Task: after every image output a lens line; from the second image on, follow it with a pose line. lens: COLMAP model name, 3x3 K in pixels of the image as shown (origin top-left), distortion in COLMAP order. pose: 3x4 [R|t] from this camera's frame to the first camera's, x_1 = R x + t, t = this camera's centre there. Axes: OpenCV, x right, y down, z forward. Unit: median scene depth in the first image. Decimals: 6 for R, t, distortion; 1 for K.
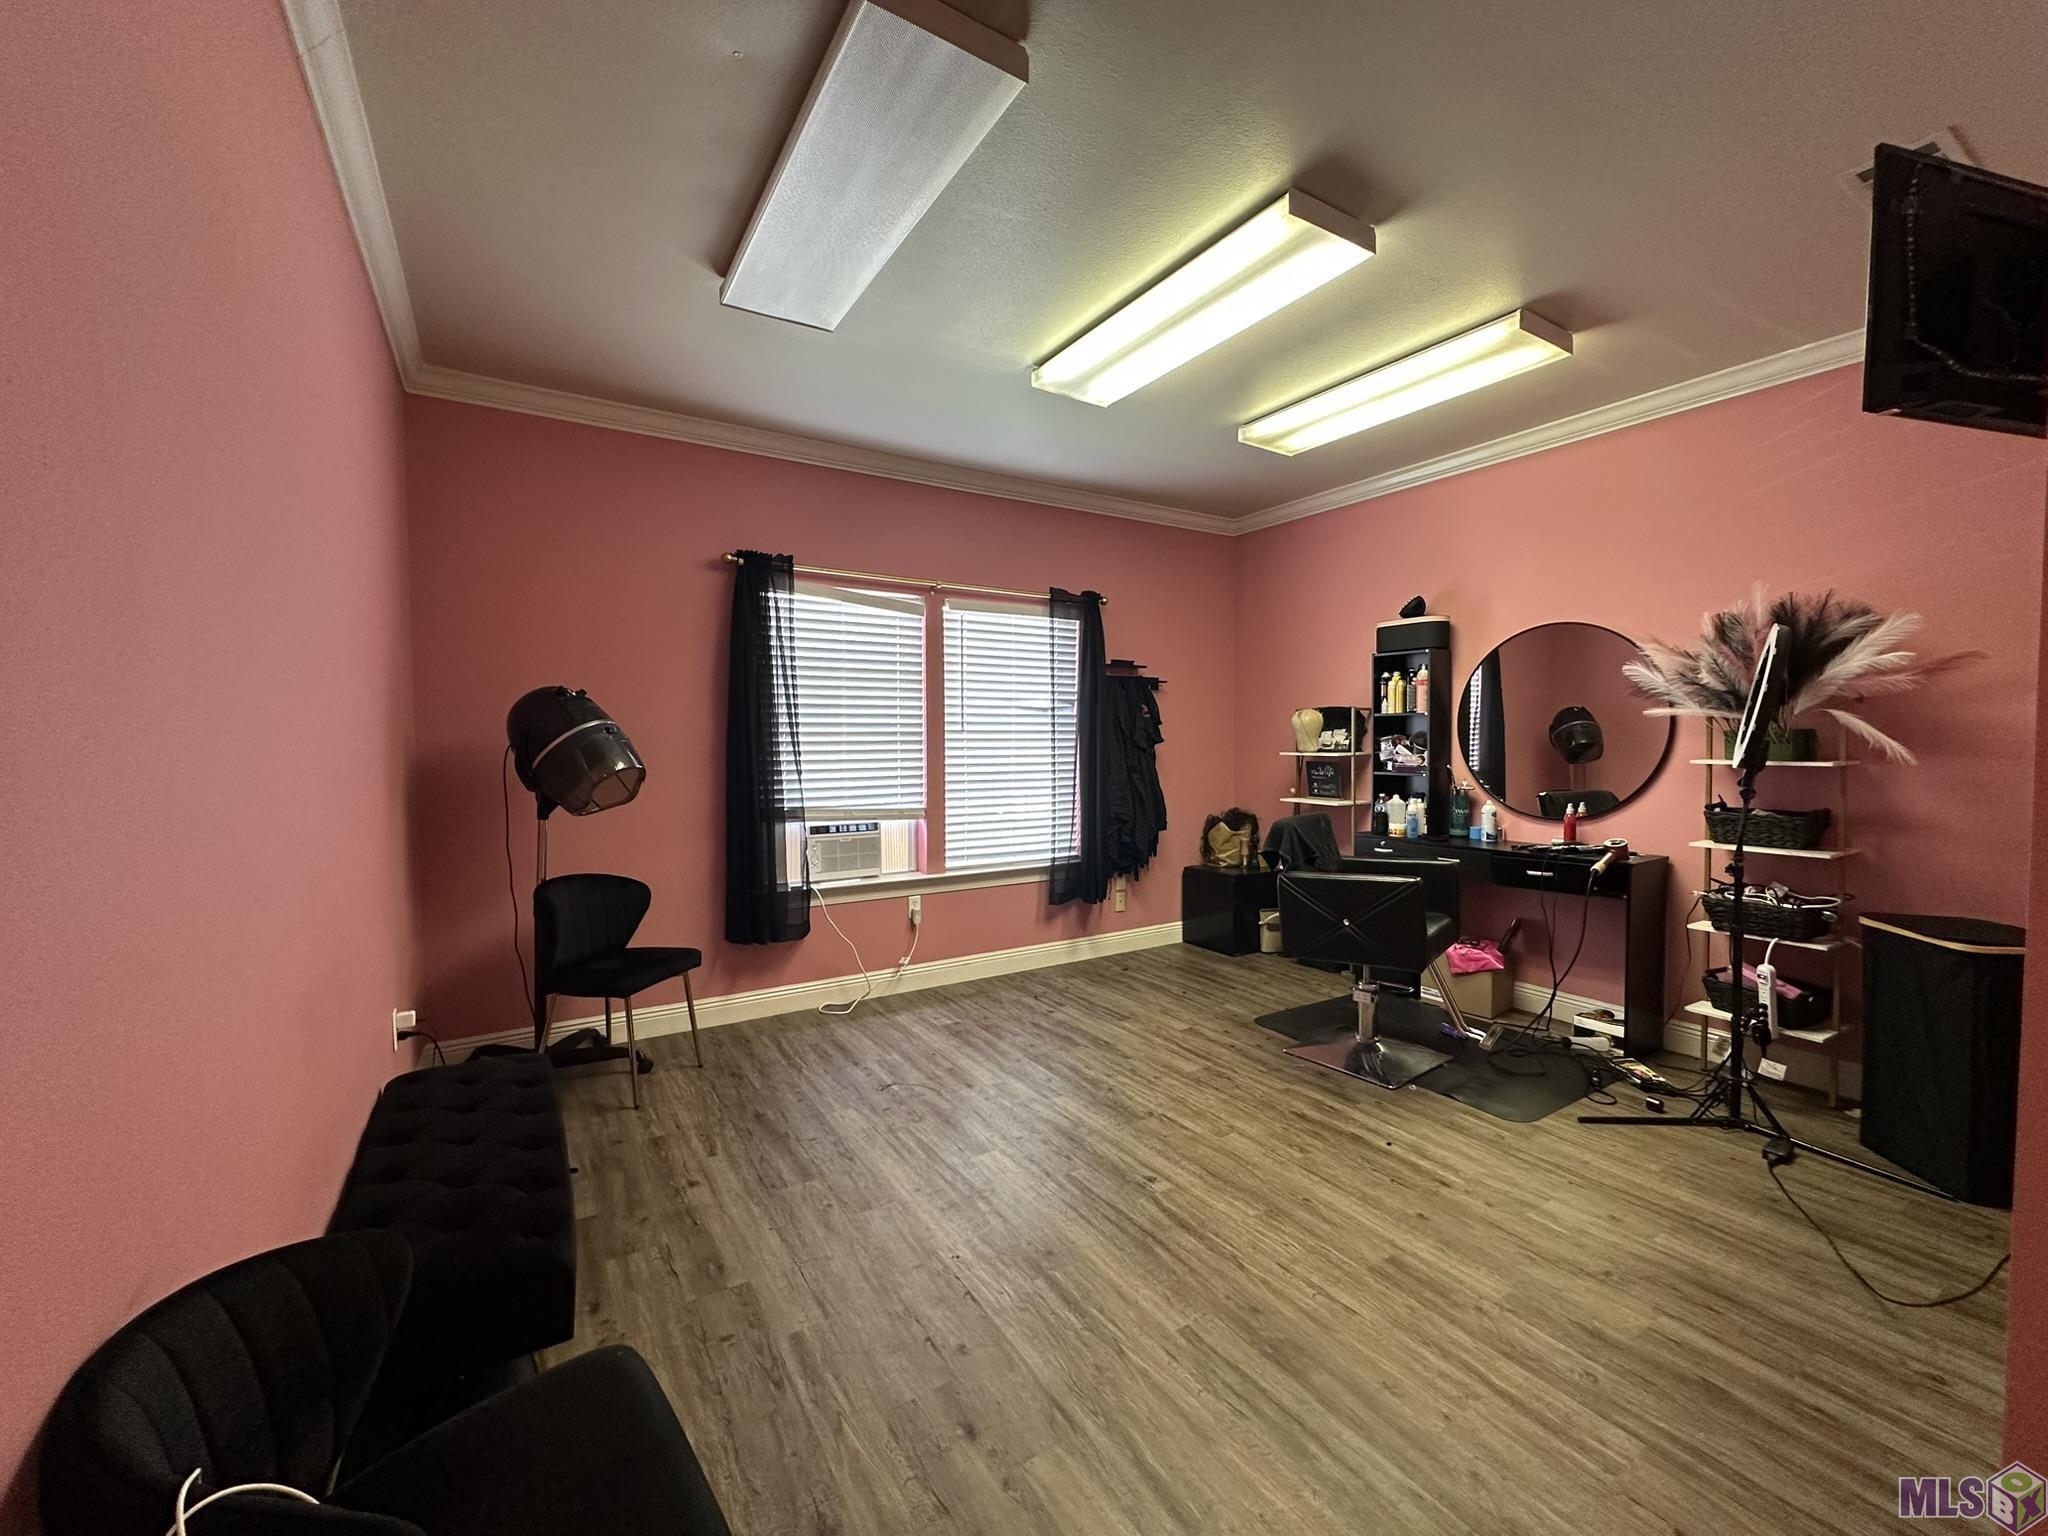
lens RADIAL K [[817.6, 0, 1021.1], [0, 817.6, 765.4], [0, 0, 1]] dist [0.001852, 0.000667]
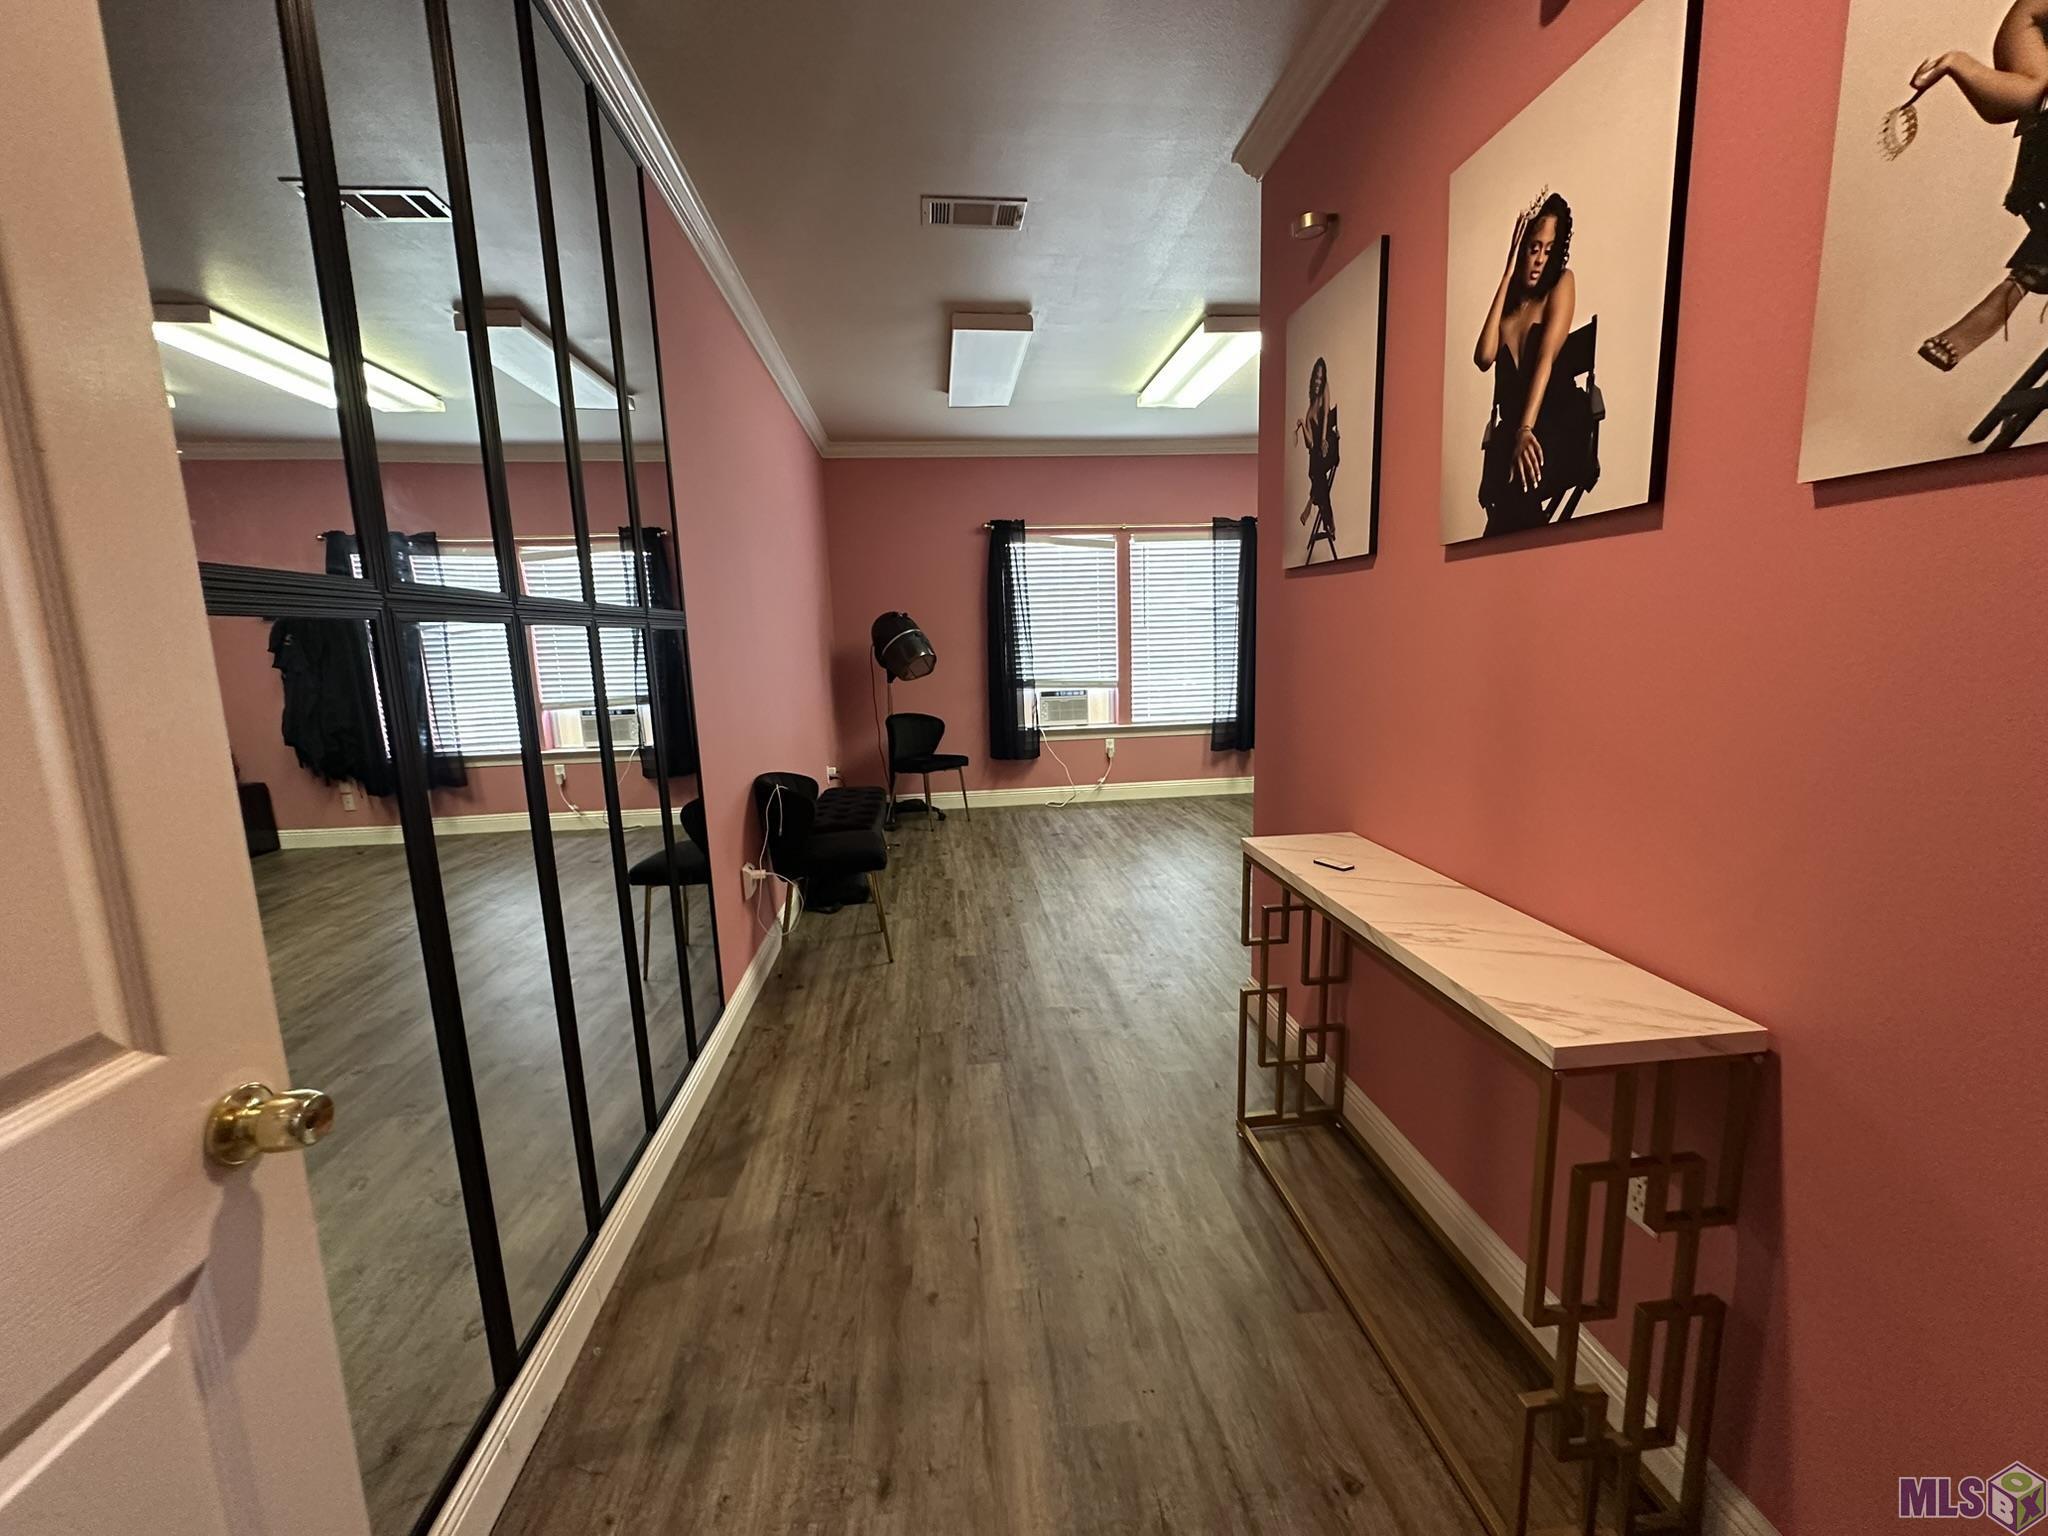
lens RADIAL K [[817.6, 0, 1021.1], [0, 817.6, 765.4], [0, 0, 1]] dist [0.001852, 0.000667]
pose [[0.900579, 0.042387, -0.432621, 0.408971], [0.014434, 0.991770, 0.127220, 0.014704], [0.434453, -0.120816, 0.892555, -0.460590]]
